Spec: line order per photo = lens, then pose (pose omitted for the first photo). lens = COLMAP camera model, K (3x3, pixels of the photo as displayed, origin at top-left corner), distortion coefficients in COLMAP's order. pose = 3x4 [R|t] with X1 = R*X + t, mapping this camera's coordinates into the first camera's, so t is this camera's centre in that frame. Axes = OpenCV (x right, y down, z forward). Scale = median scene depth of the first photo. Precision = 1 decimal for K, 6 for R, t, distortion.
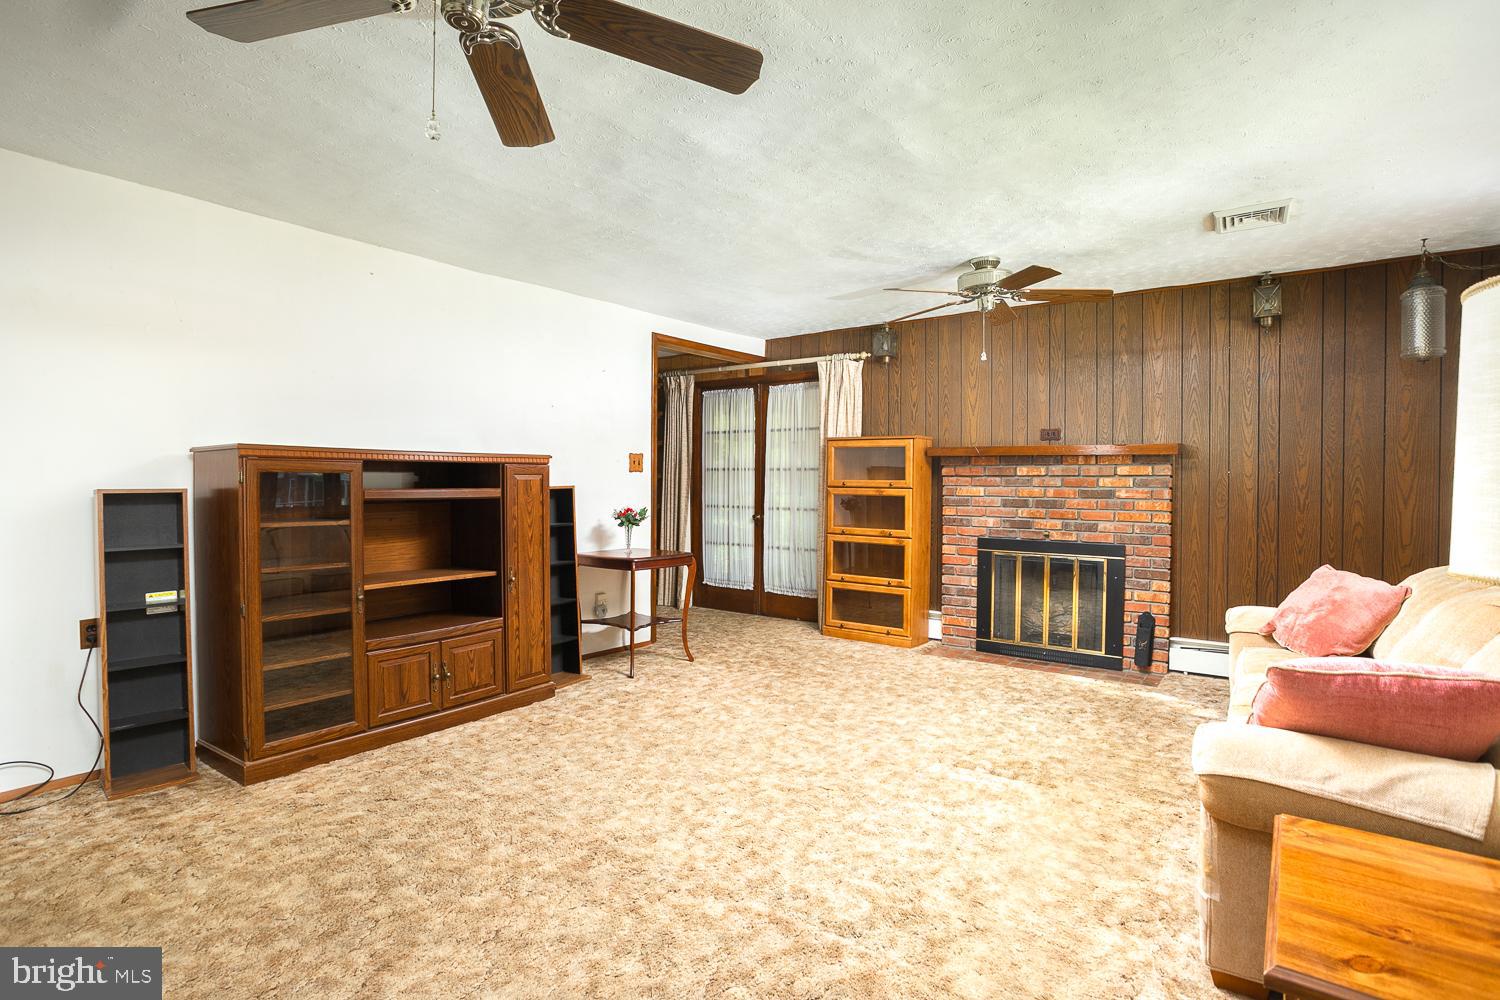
lens RADIAL K [[749.2, 0, 750.0], [0, 749.2, 500.0], [0, 0, 1]] dist [-0.048225, 0.000468]
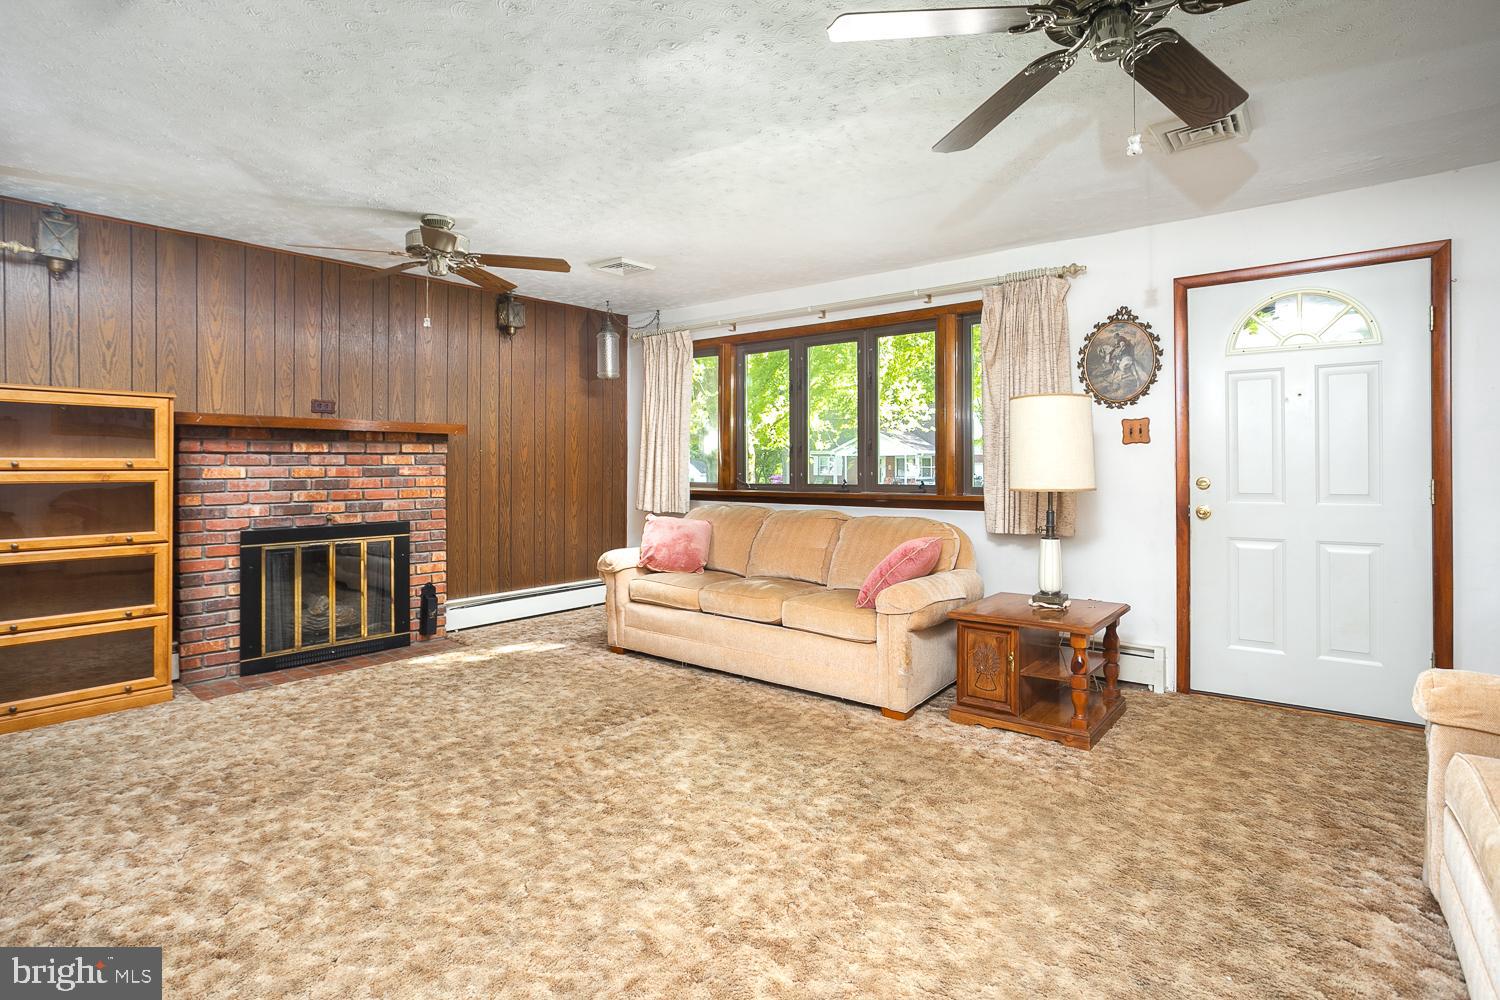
lens RADIAL K [[751.2, 0, 752.3], [0, 751.2, 476.5], [0, 0, 1]] dist [-0.046066, 0.022195]
pose [[0.044204, -0.024745, 0.998716, -0.486242], [0.025405, 0.999398, 0.023638, -0.013106], [-0.998699, 0.024328, 0.044806, 0.471309]]
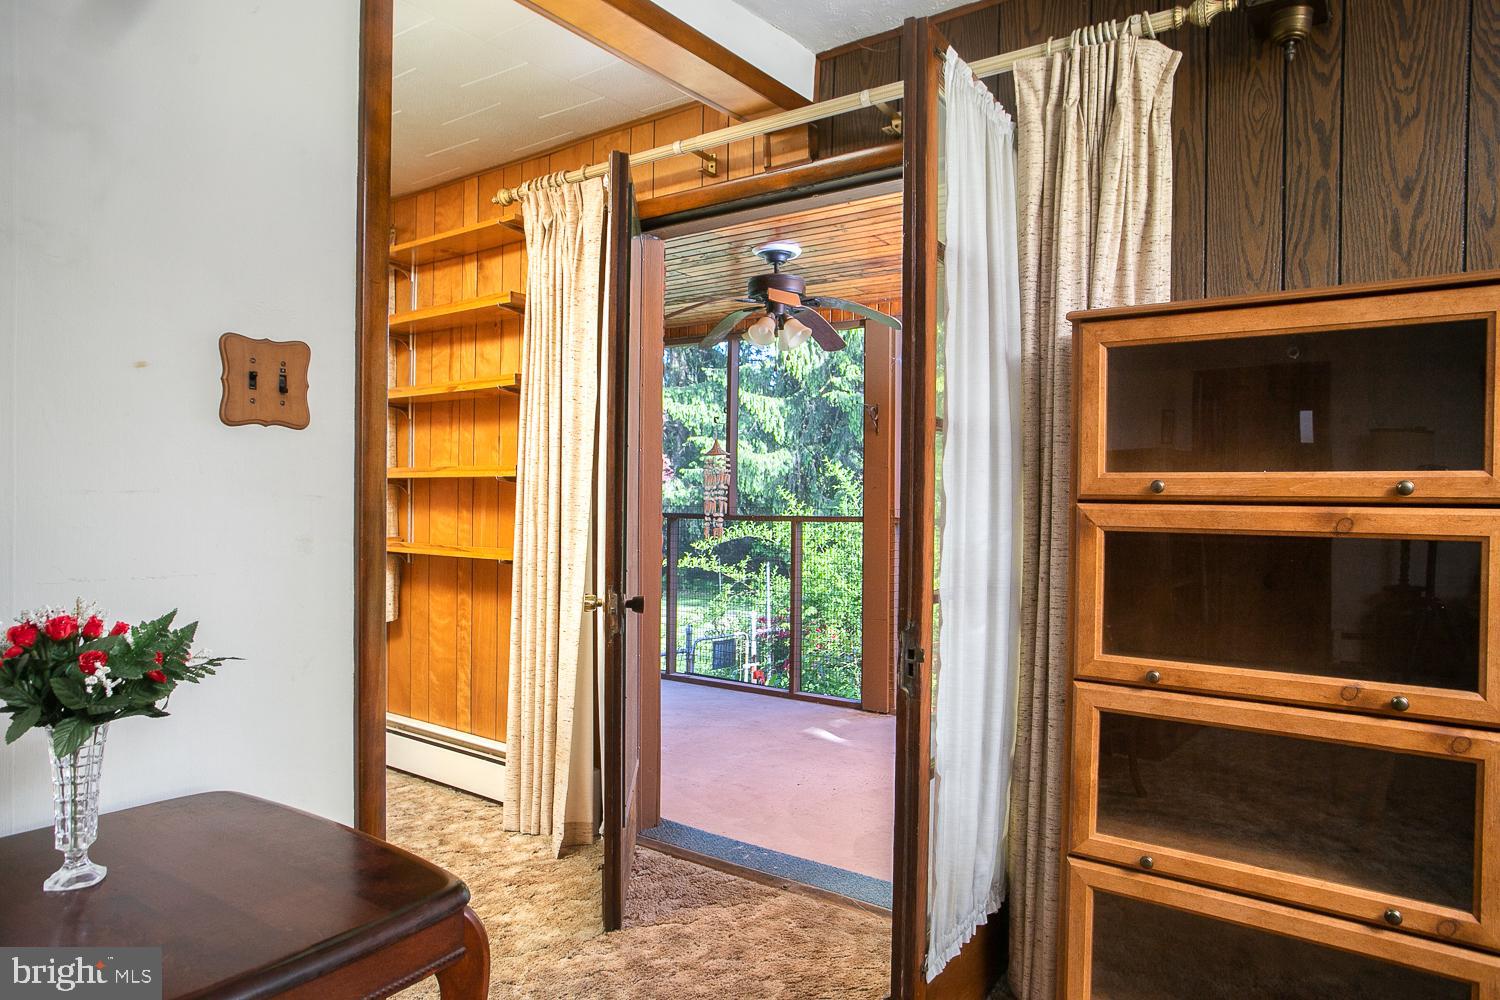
lens RADIAL K [[938.1, 0, 750.0], [0, 938.1, 500.0], [0, 0, 1]] dist [0.002411, 0.000880]
pose [[0.999787, 0.002195, 0.020514, -0.020002], [-0.001727, 0.999738, -0.022835, -0.011865], [-0.020559, 0.022795, 0.999529, 0.799104]]
